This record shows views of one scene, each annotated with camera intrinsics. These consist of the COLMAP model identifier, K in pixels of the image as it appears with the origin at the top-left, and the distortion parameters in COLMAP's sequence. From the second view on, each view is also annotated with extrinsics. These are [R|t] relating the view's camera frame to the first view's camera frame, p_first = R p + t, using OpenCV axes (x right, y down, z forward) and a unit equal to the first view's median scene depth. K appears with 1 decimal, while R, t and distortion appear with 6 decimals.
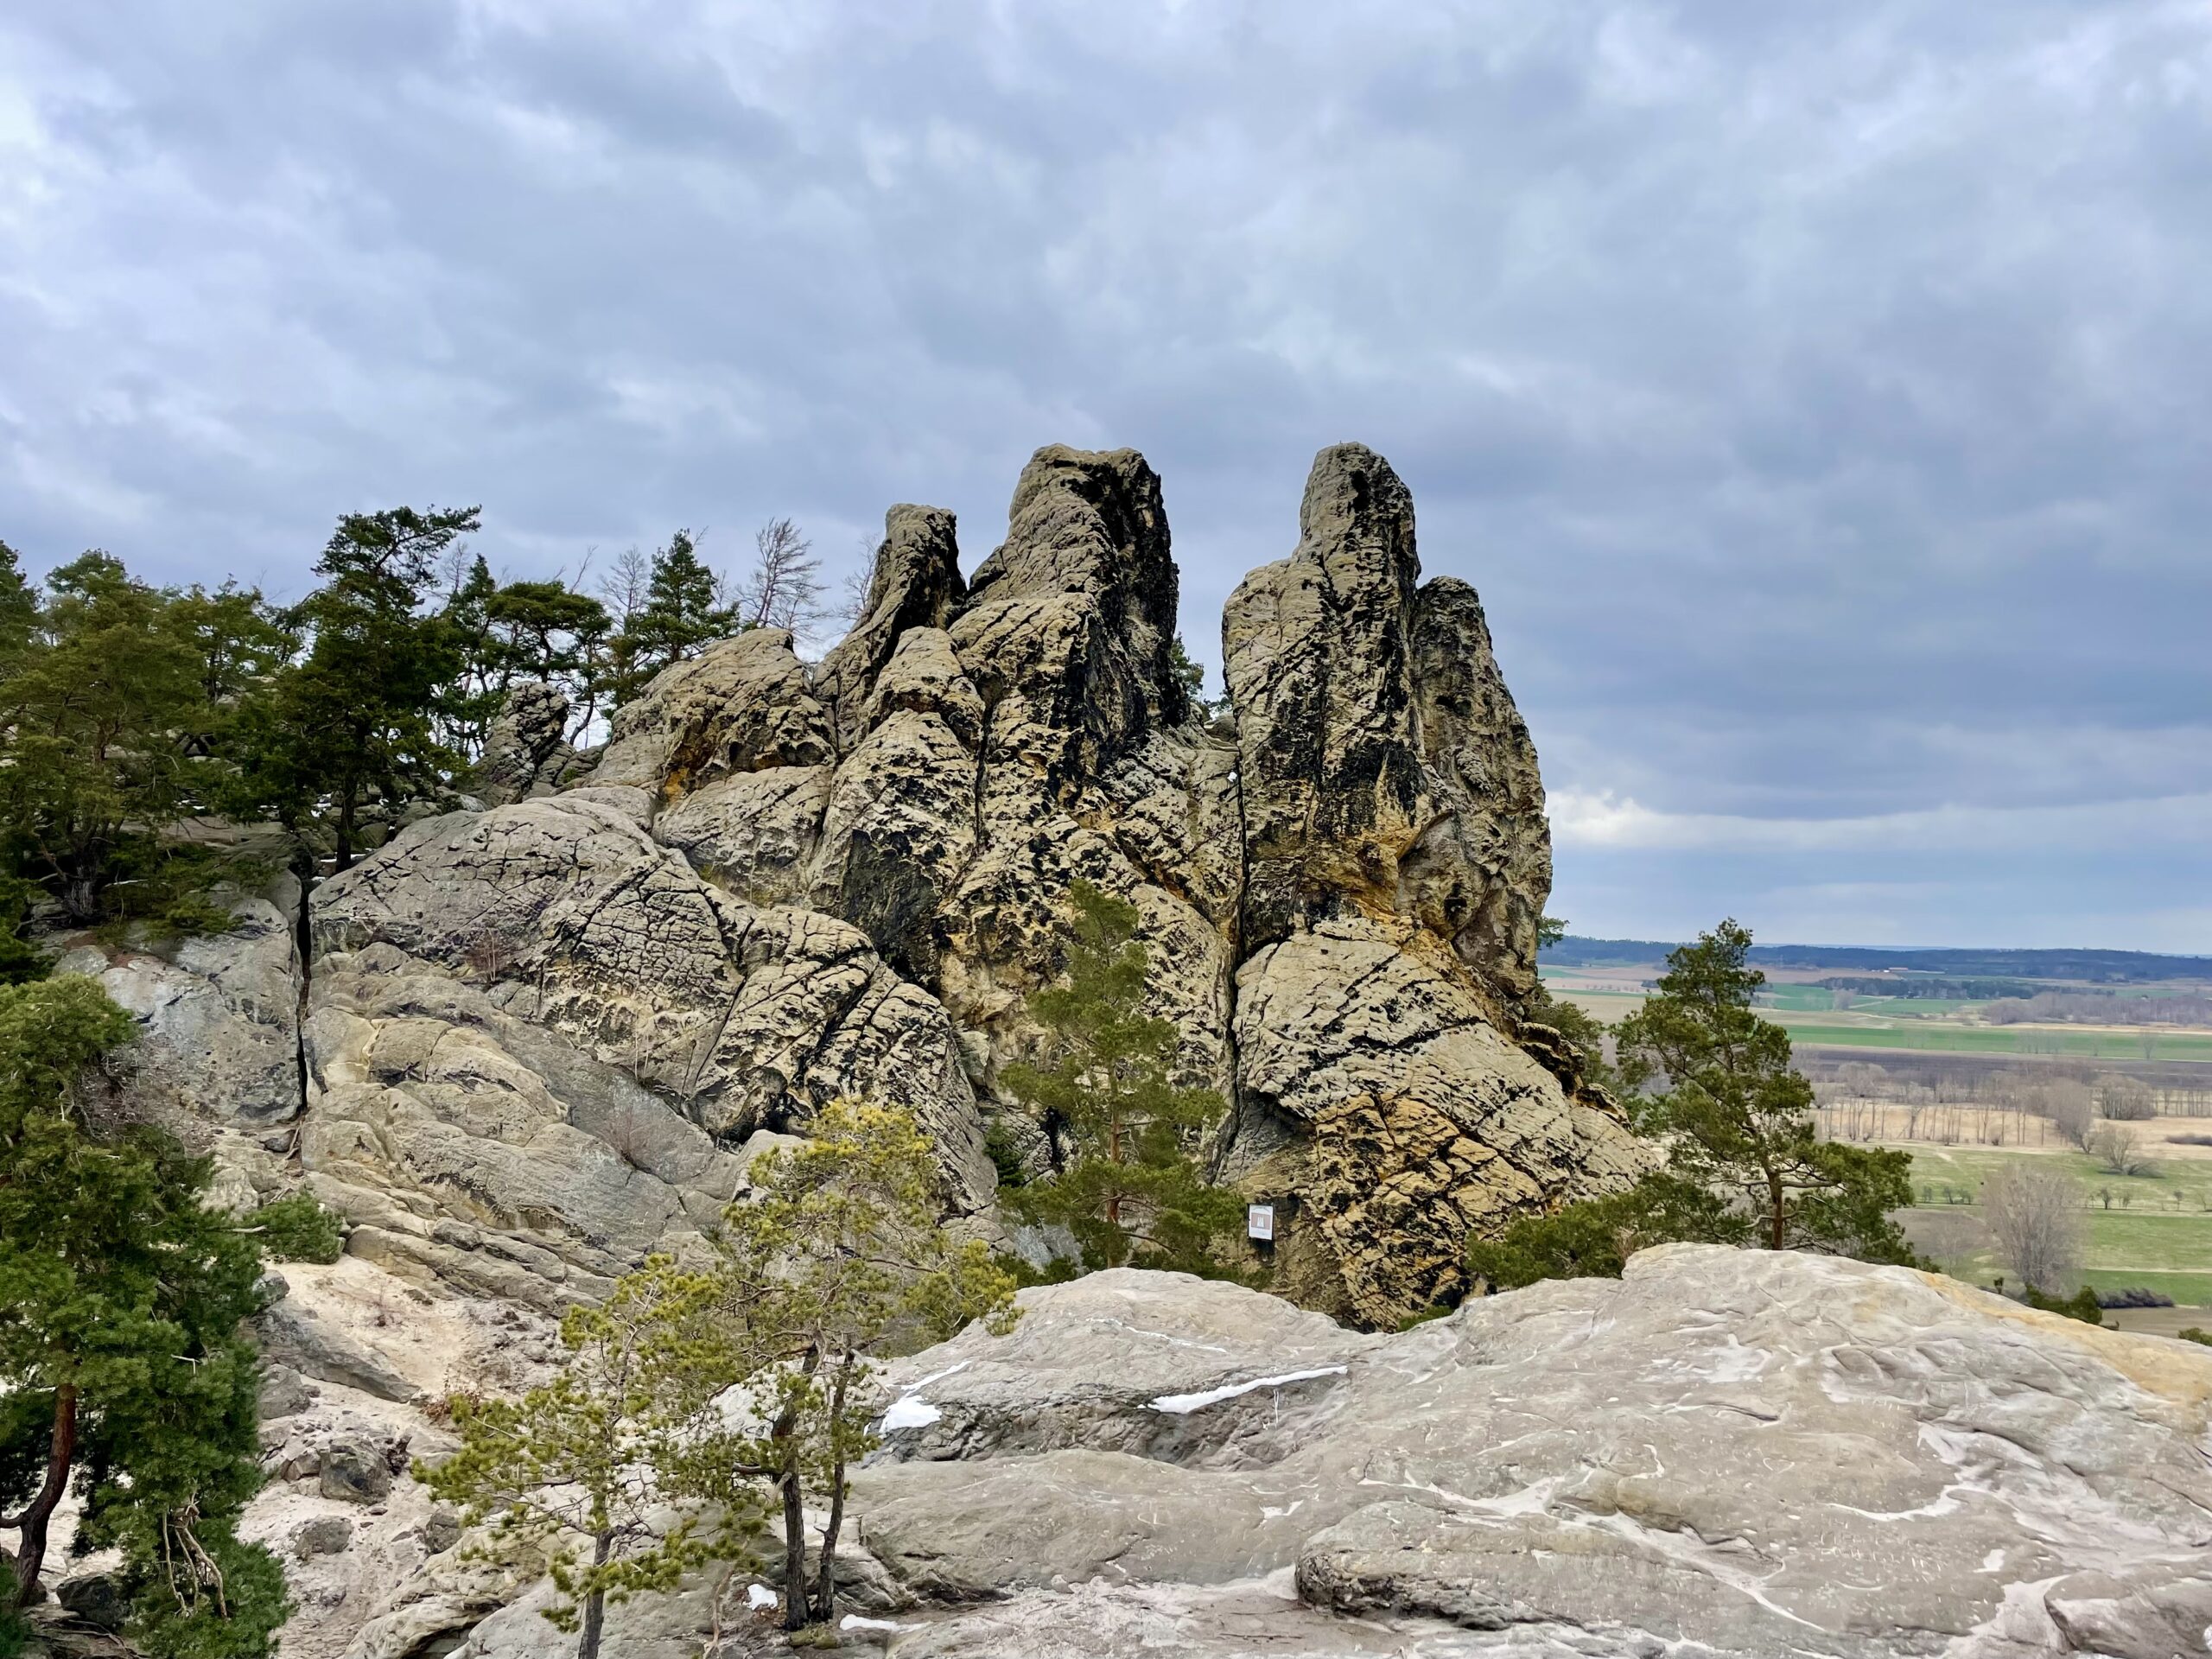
lens RADIAL K [[1643.6, 0, 1109.6], [0, 1643.6, 805.1], [0, 0, 1]] dist [0.088492, -0.003553]
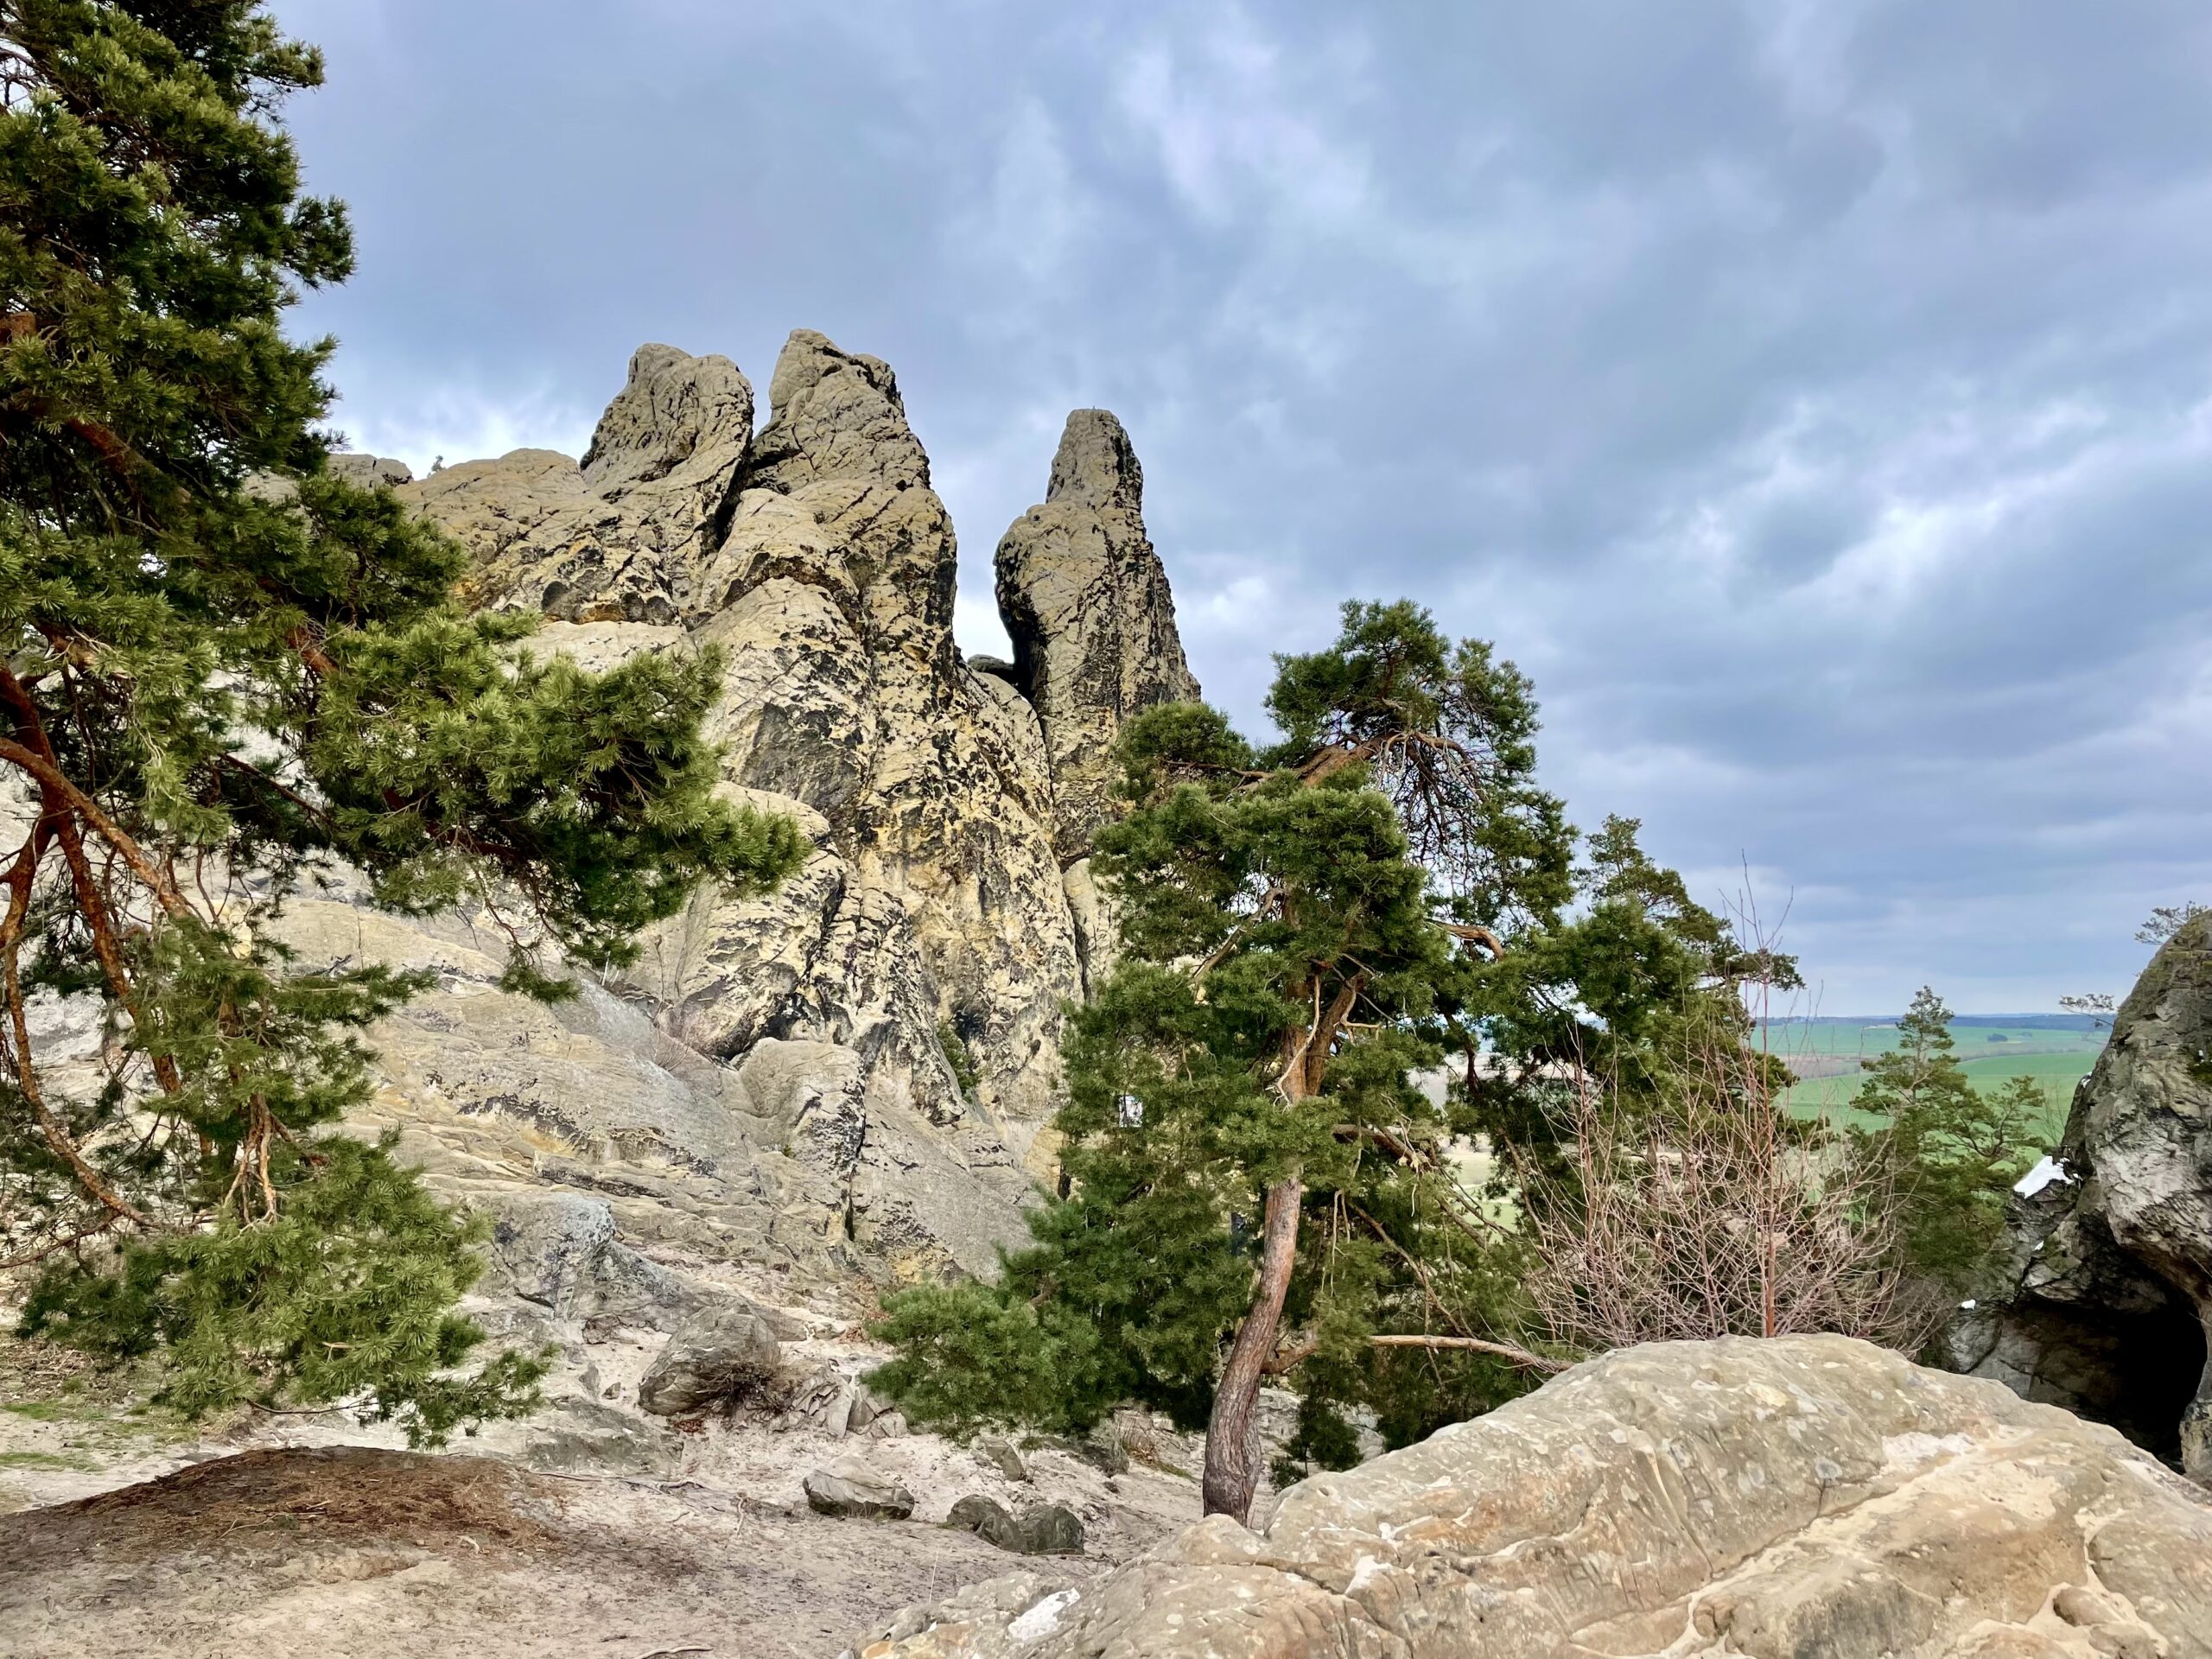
lens RADIAL K [[1626.4, 0, 1094.1], [0, 1626.4, 823.3], [0, 0, 1]] dist [0.104997, -0.000185]
pose [[0.656512, 0.064452, 0.751557, -0.681202], [-0.025941, 0.997683, -0.062899, 0.126954], [-0.753869, 0.021798, 0.656663, 0.310596]]
